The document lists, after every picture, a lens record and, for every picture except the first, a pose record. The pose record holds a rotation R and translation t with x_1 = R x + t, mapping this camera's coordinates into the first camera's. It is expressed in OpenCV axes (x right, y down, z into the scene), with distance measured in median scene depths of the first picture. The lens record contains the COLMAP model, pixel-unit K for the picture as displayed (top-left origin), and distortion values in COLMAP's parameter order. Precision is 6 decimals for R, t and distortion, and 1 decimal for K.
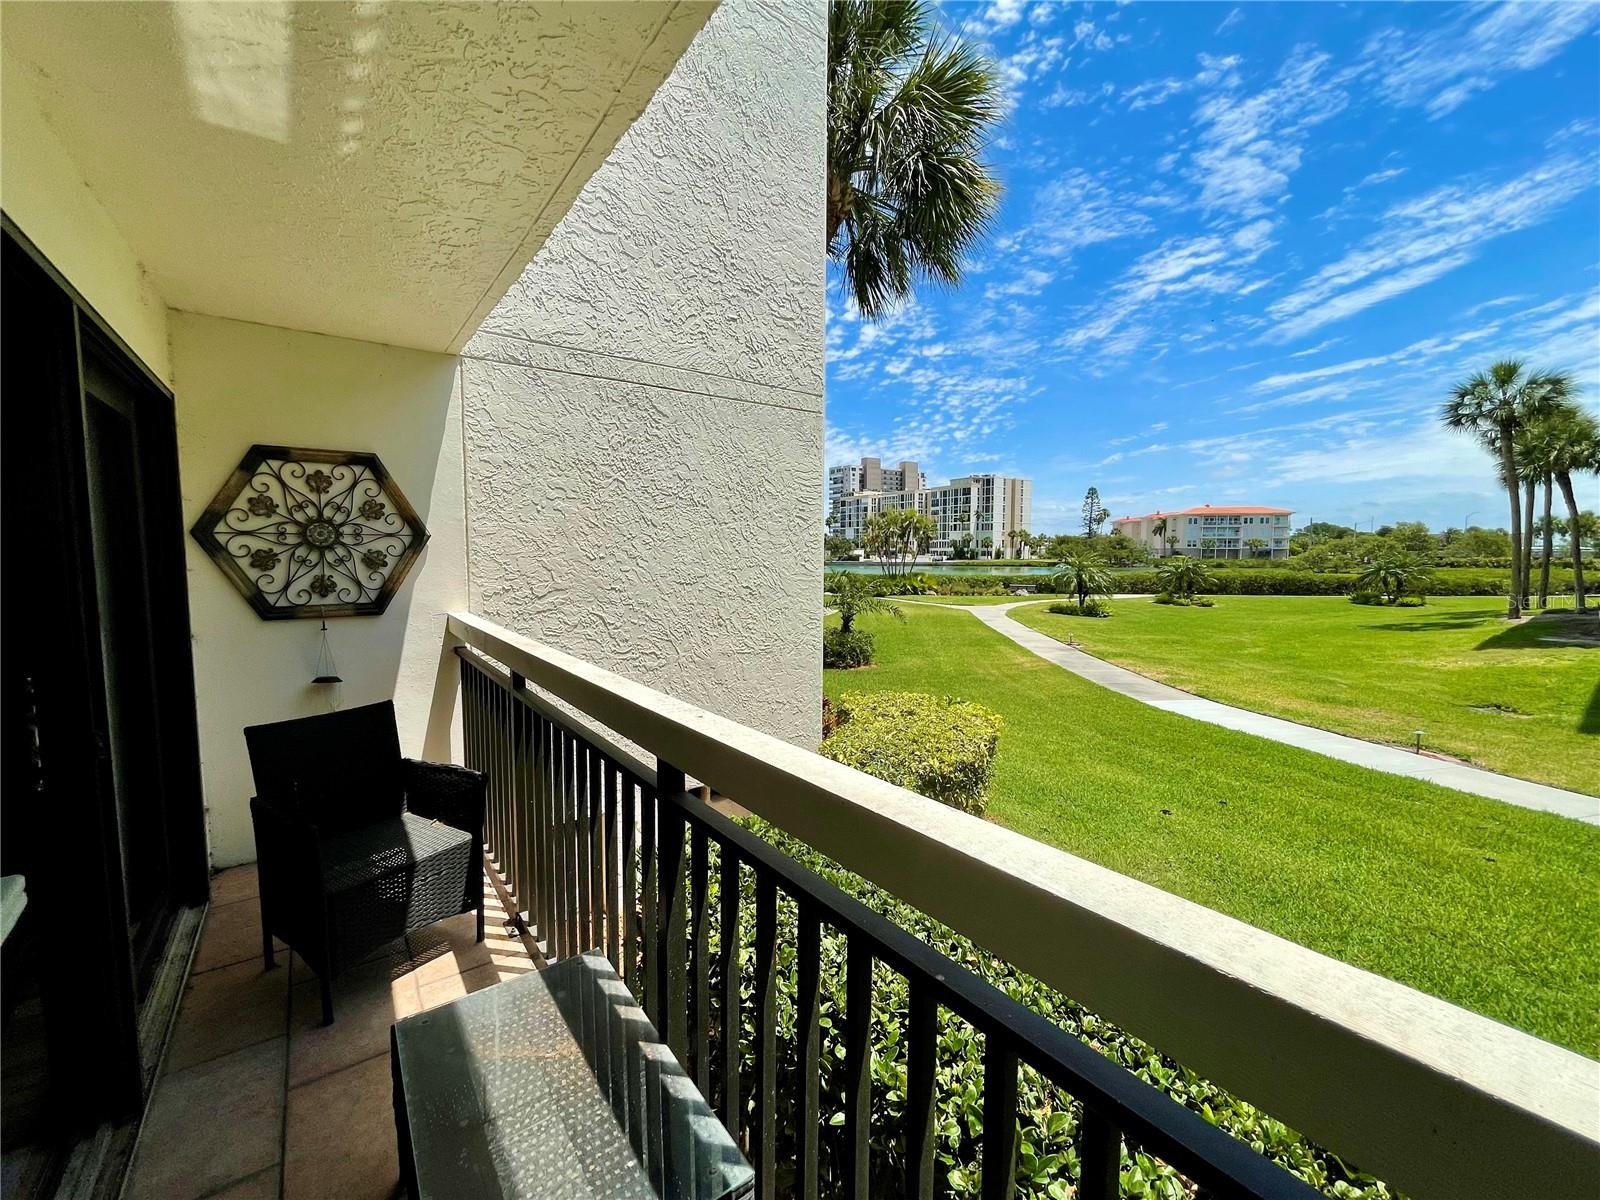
lens RADIAL K [[648.3, 0, 804.9], [0, 648.3, 612.5], [0, 0, 1]] dist [-0.003534, 0.000956]
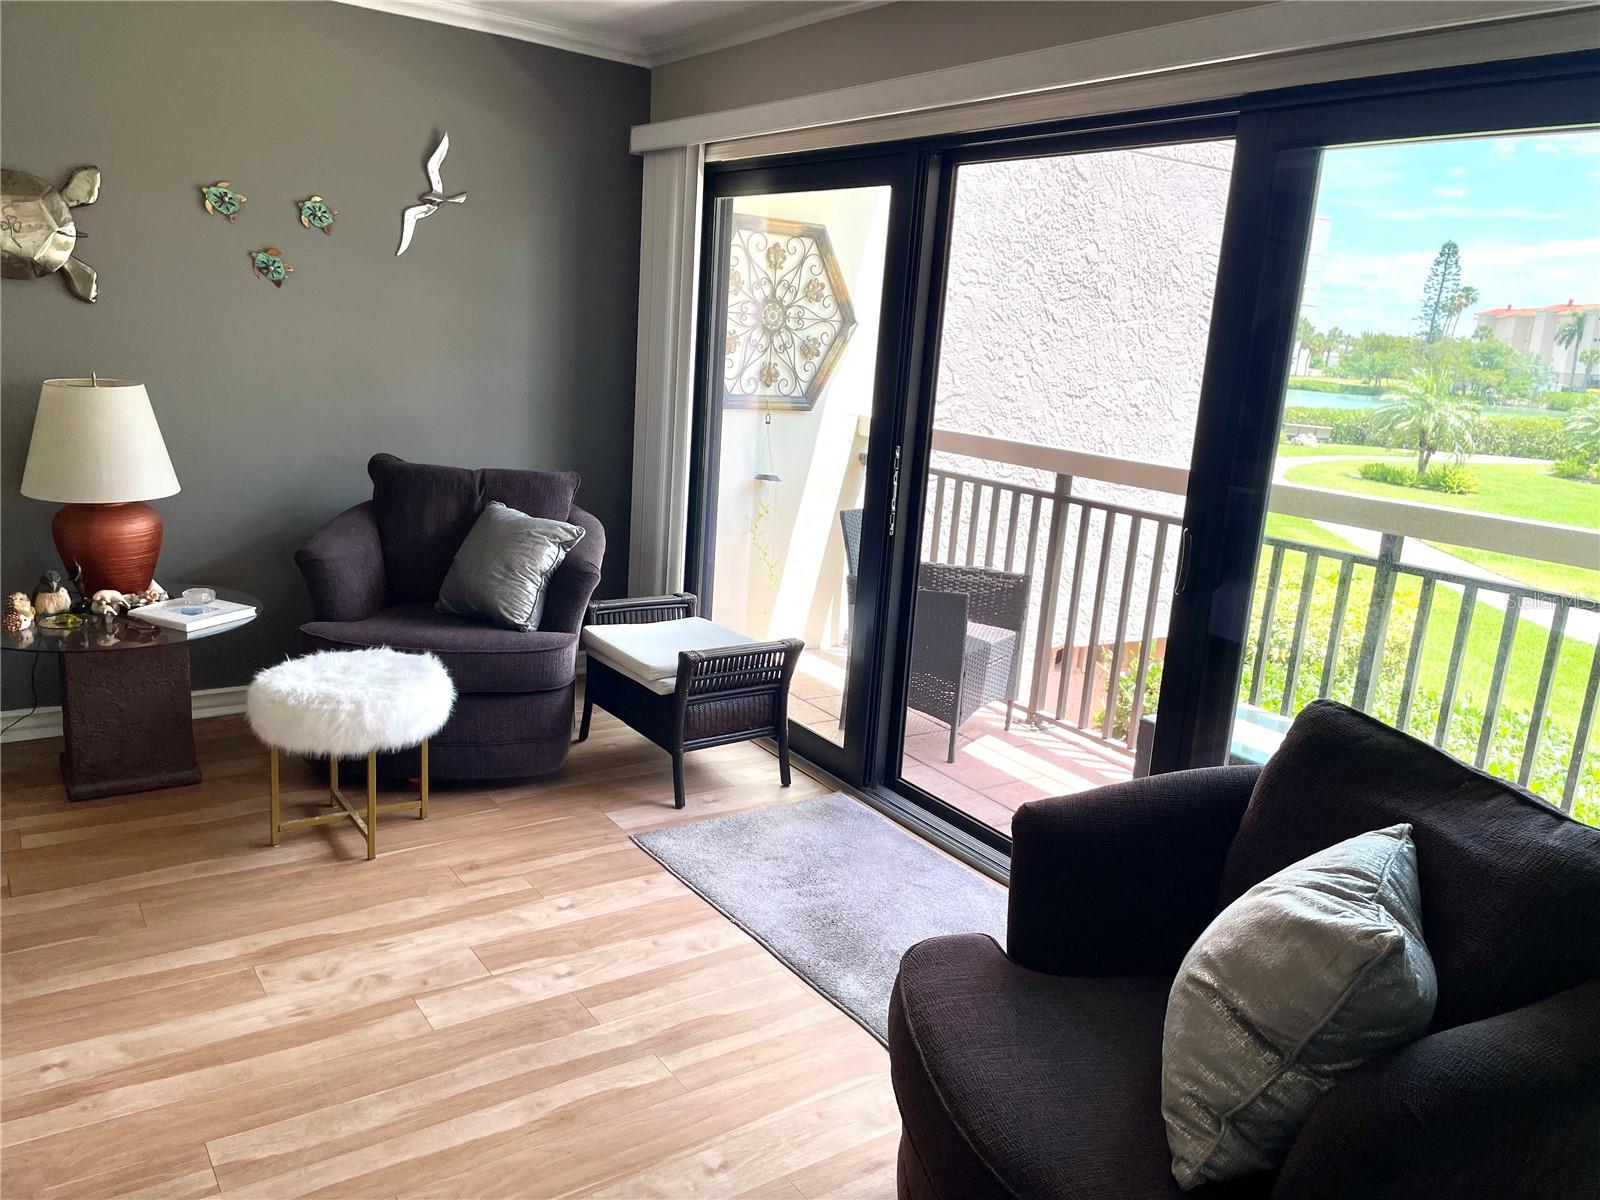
lens RADIAL K [[1213.0, 0, 812.4], [0, 1213.0, 611.3], [0, 0, 1]] dist [0.040044, -0.052862]
pose [[0.996576, 0.078616, -0.025624, -0.575255], [-0.074432, 0.987895, 0.136103, 0.047396], [0.036014, -0.133730, 0.990363, -0.682031]]
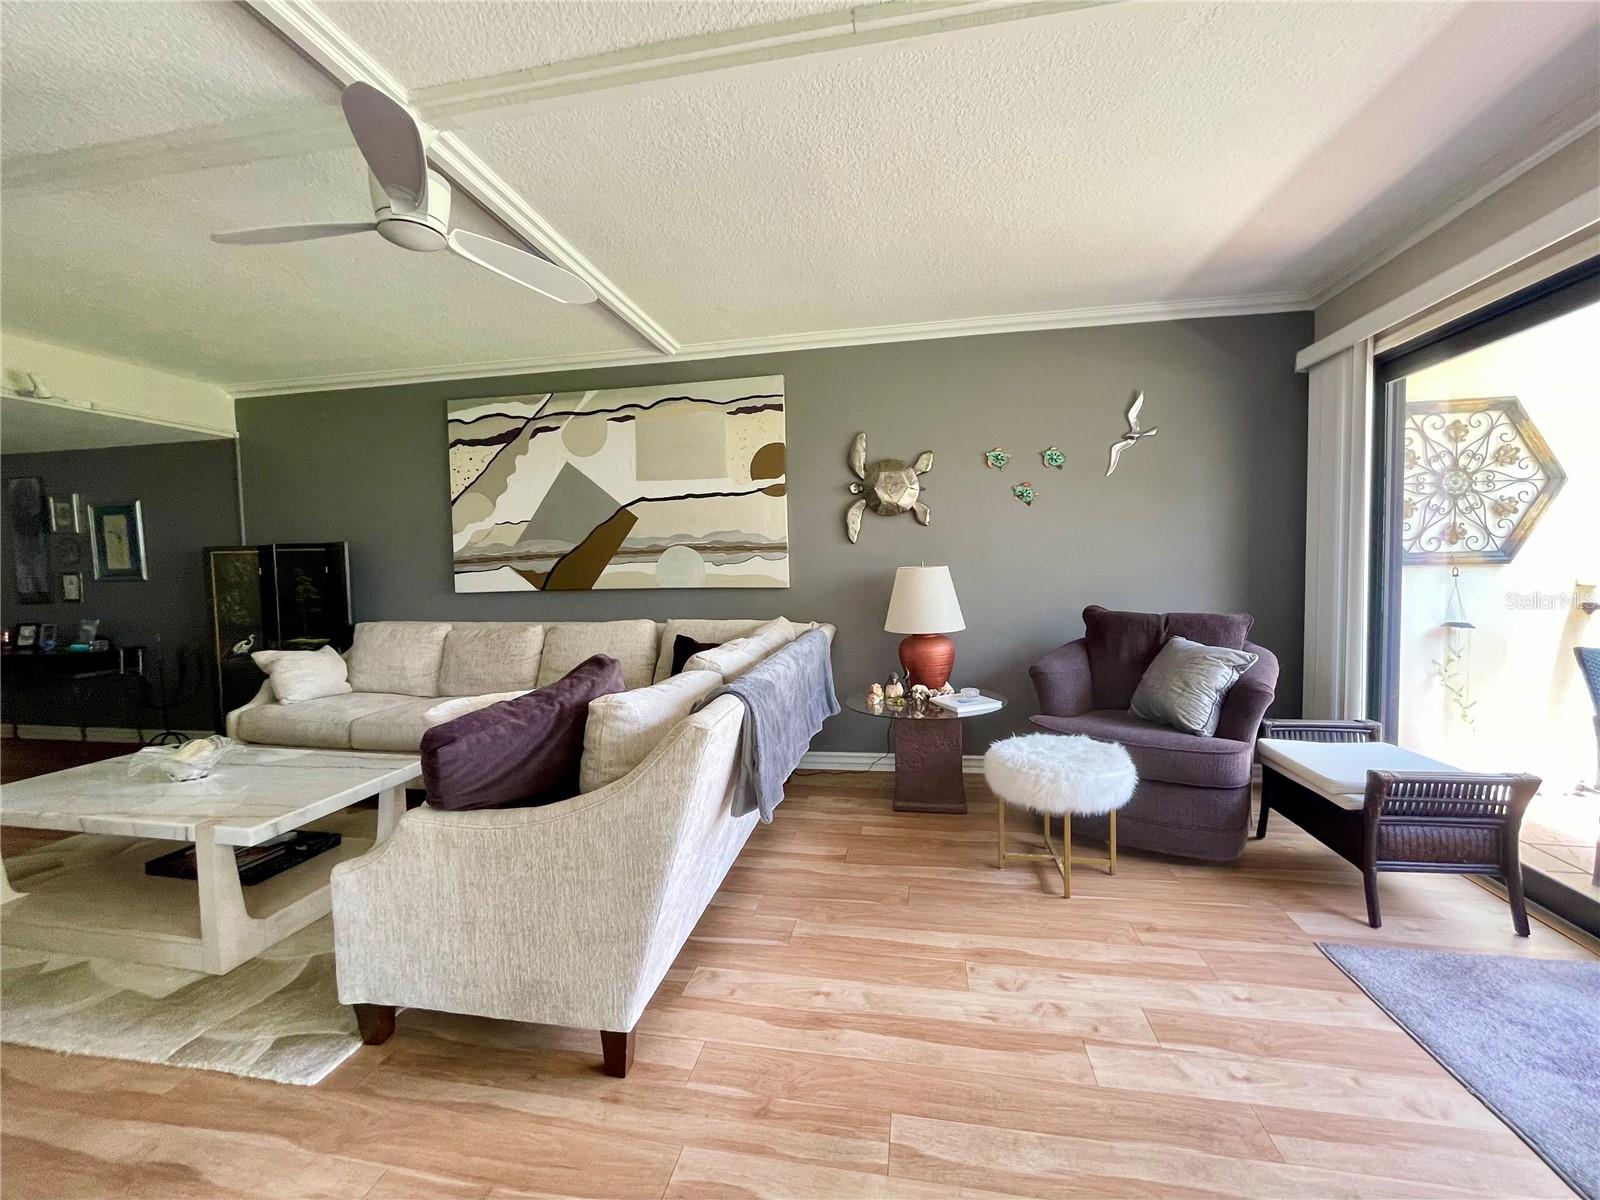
lens RADIAL K [[648.3, 0, 800.0], [0, 648.3, 599.0], [0, 0, 1]] dist [-0.003534, 0.000956]
pose [[0.668262, 0.021801, -0.743606, -0.630912], [-0.050444, 0.998598, -0.016057, 0.121645], [0.742213, 0.048241, 0.668425, -0.406186]]
